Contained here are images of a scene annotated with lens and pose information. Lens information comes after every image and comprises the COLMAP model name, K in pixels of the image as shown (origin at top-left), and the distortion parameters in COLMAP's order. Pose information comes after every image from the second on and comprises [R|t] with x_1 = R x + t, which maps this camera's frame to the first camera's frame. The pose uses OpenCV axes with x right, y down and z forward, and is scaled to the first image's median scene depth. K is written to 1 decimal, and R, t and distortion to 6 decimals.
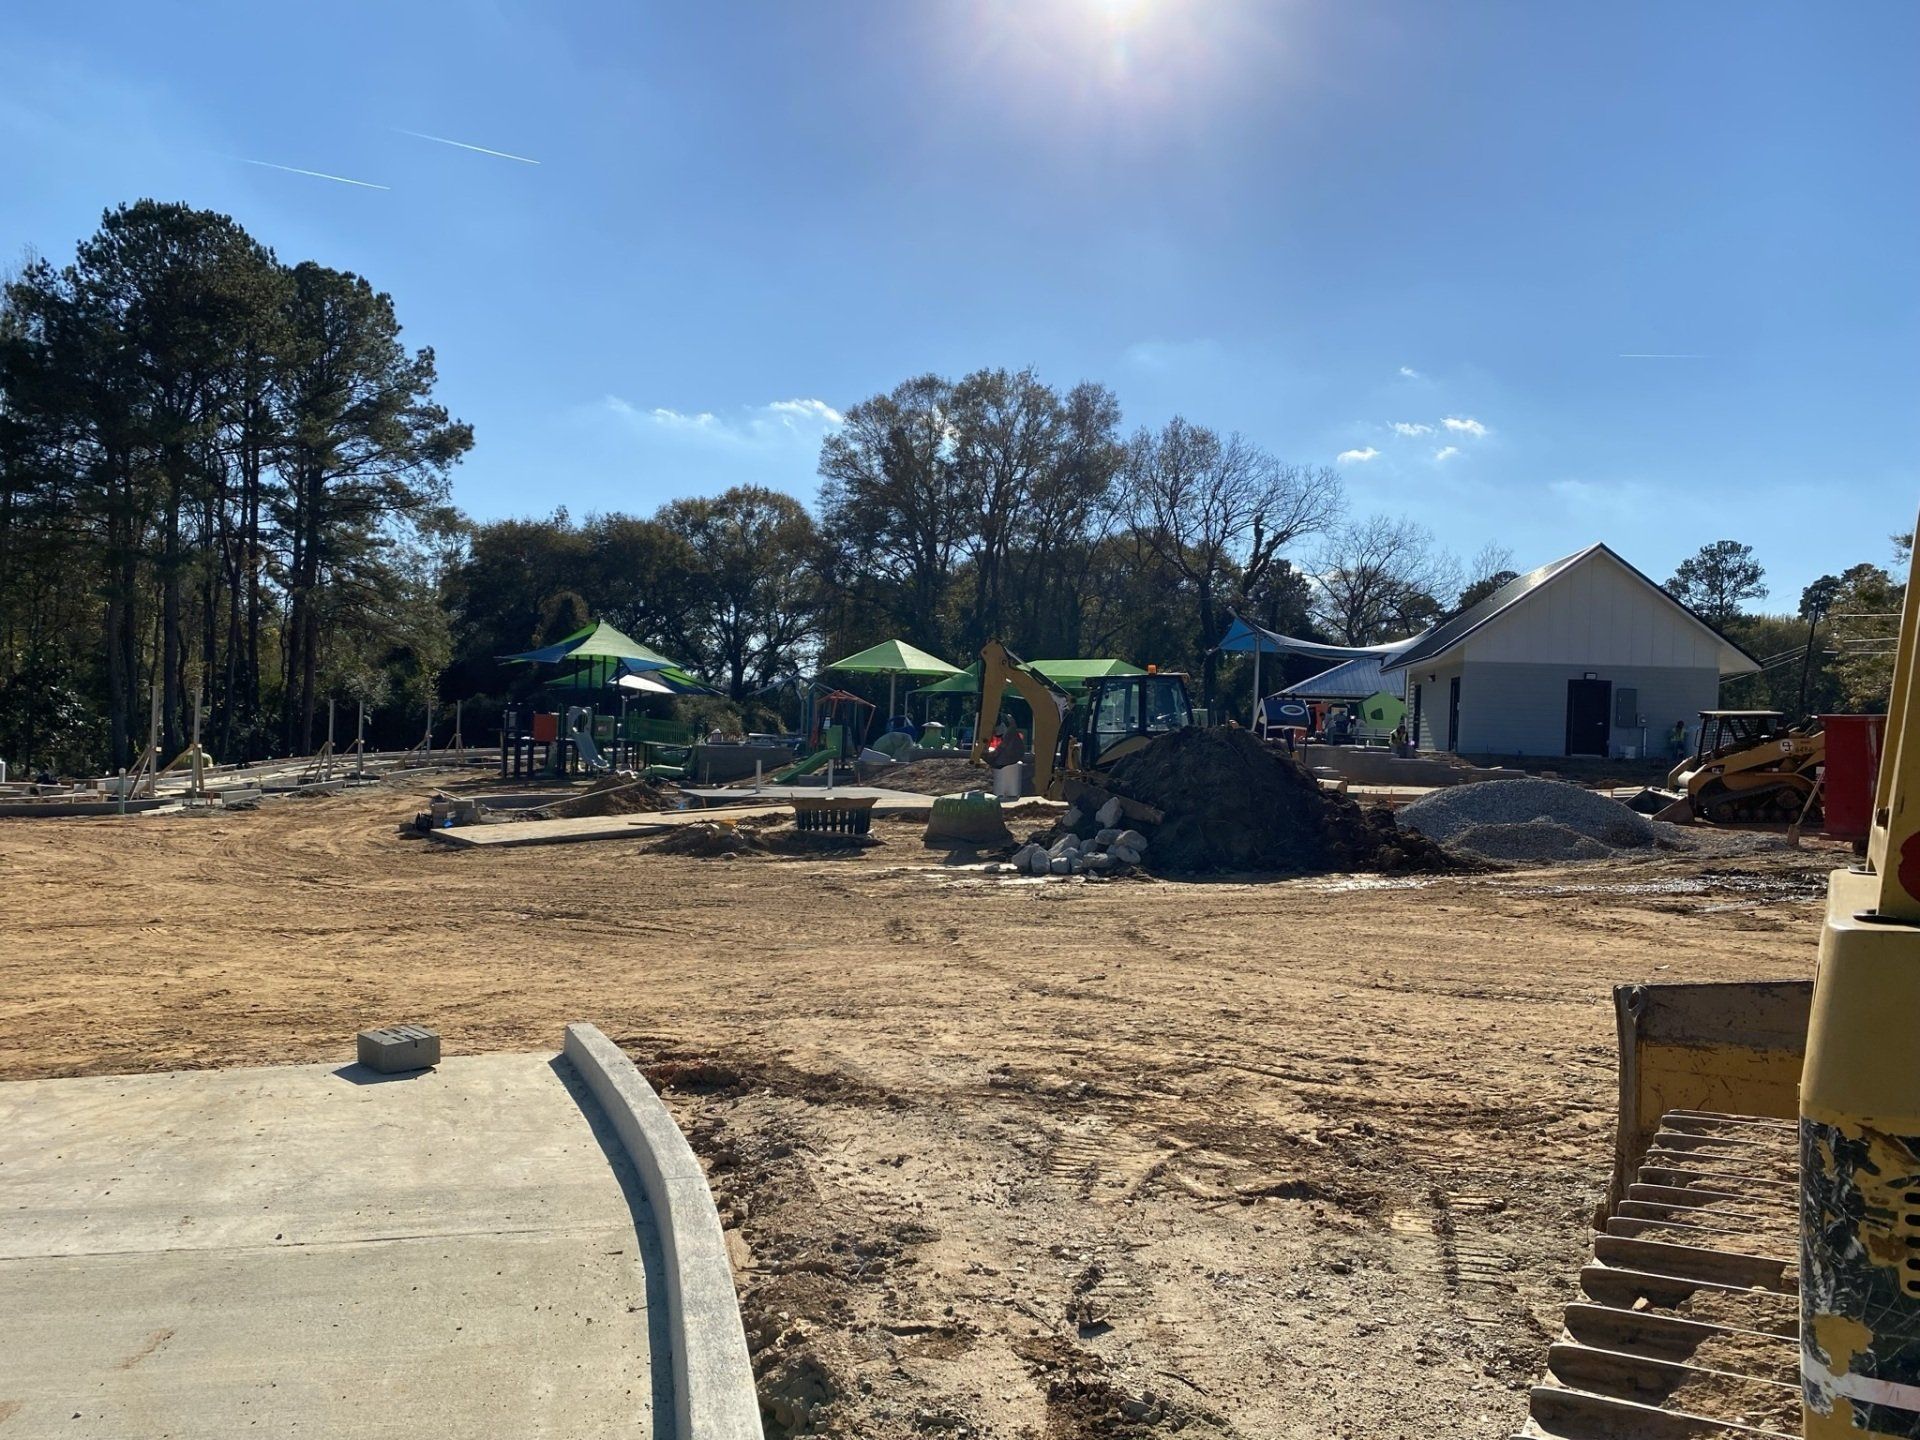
lens RADIAL K [[1432.1, 0, 947.2], [0, 1432.1, 724.0], [0, 0, 1]] dist [0.042935, -0.050460]
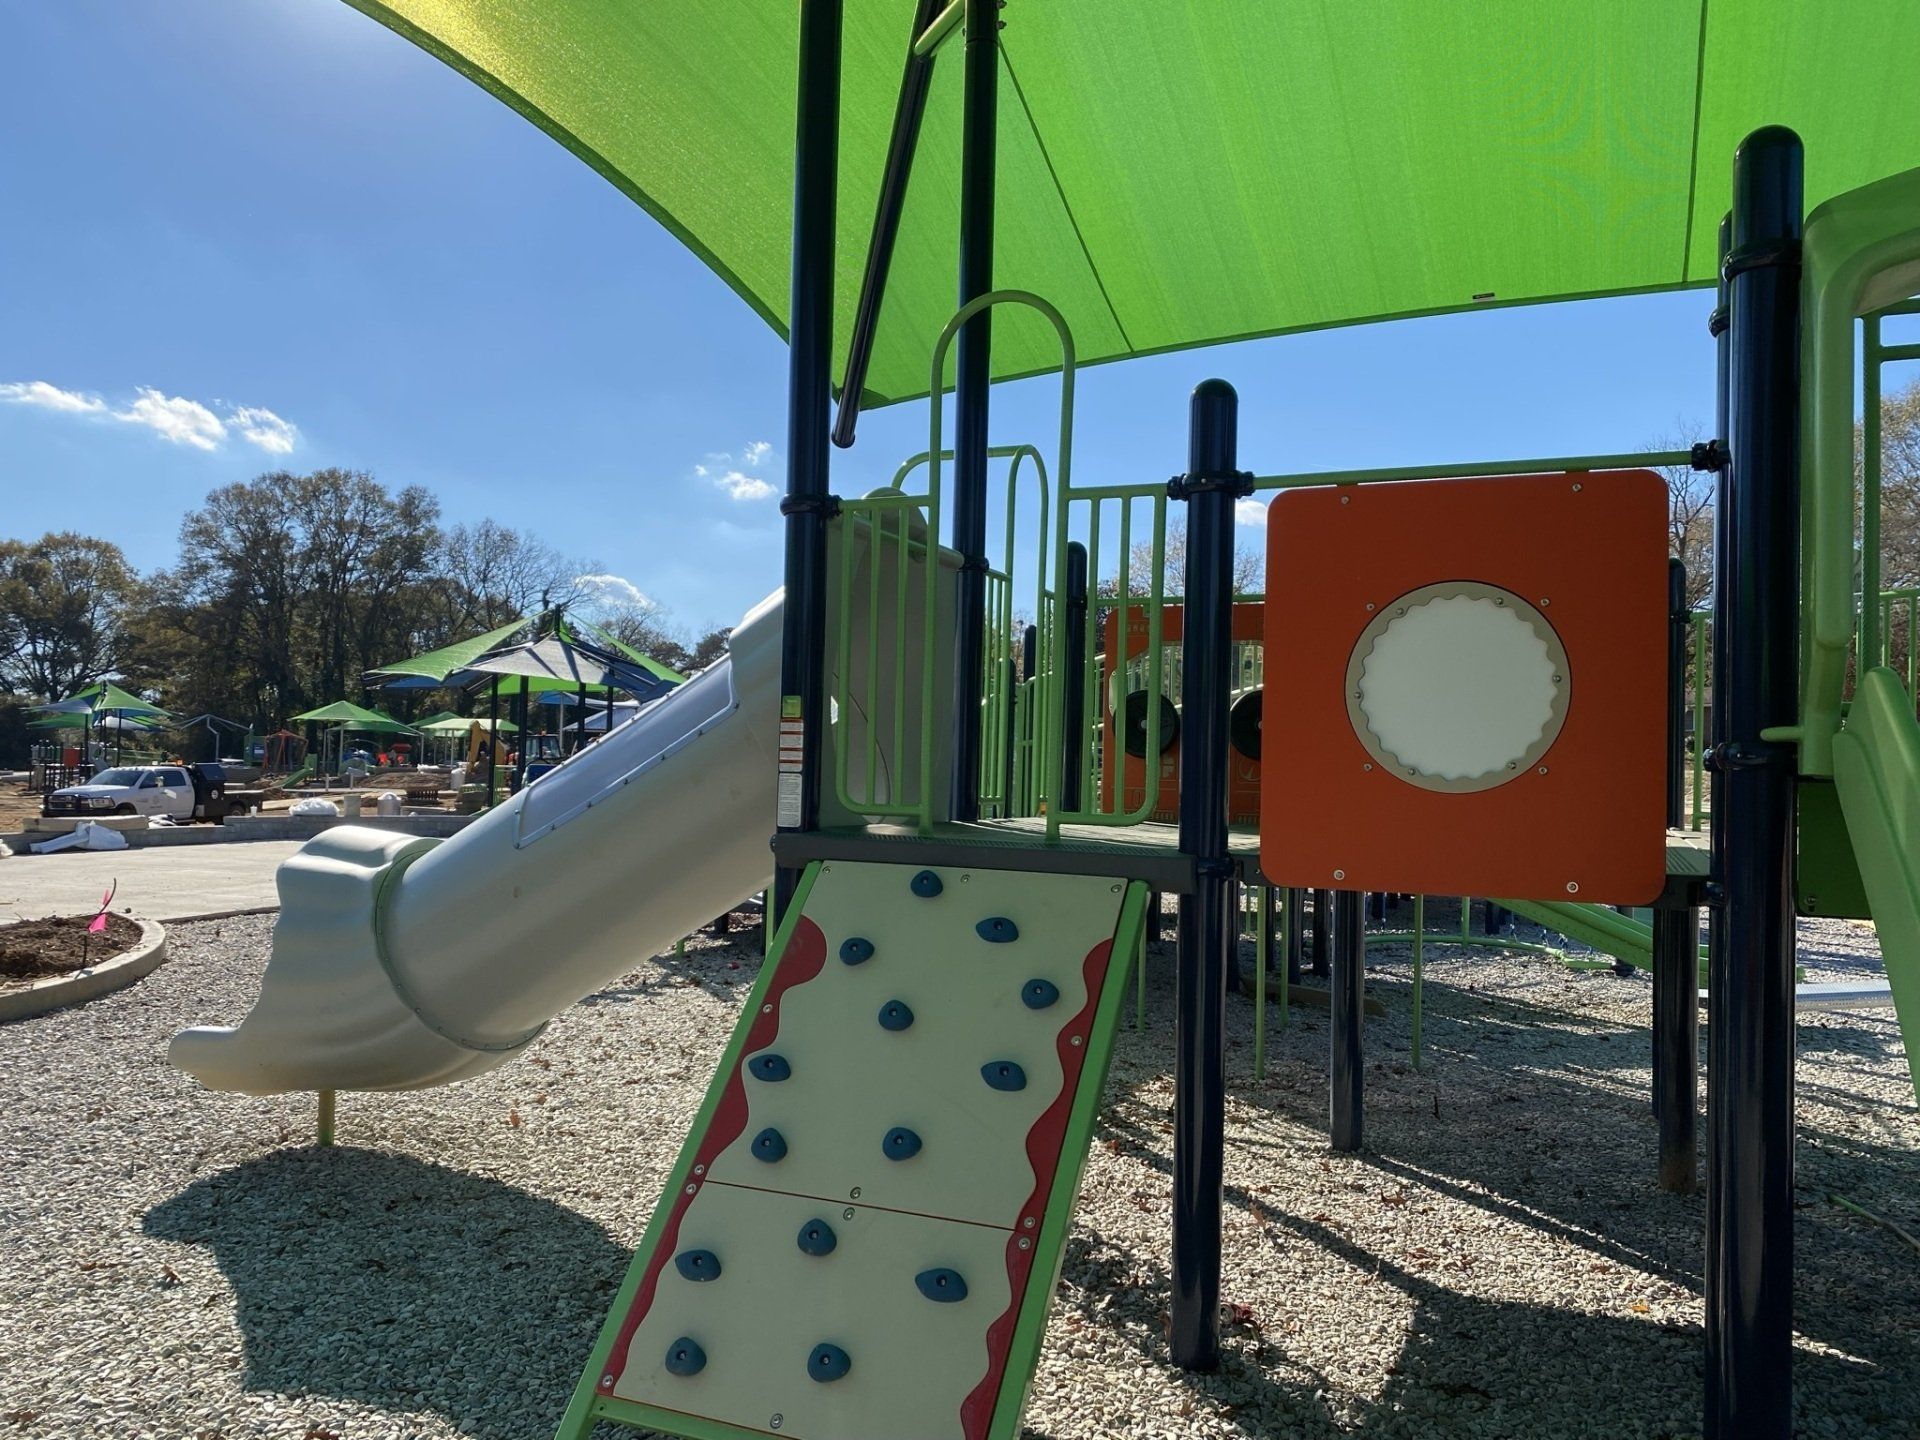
lens RADIAL K [[1432.1, 0, 948.1], [0, 1432.1, 699.6], [0, 0, 1]] dist [0.042935, -0.050460]
pose [[0.874998, 0.006644, 0.484081, -0.110483], [0.006710, 0.999643, -0.025847, -0.006478], [-0.484080, 0.025864, 0.874642, -0.374471]]
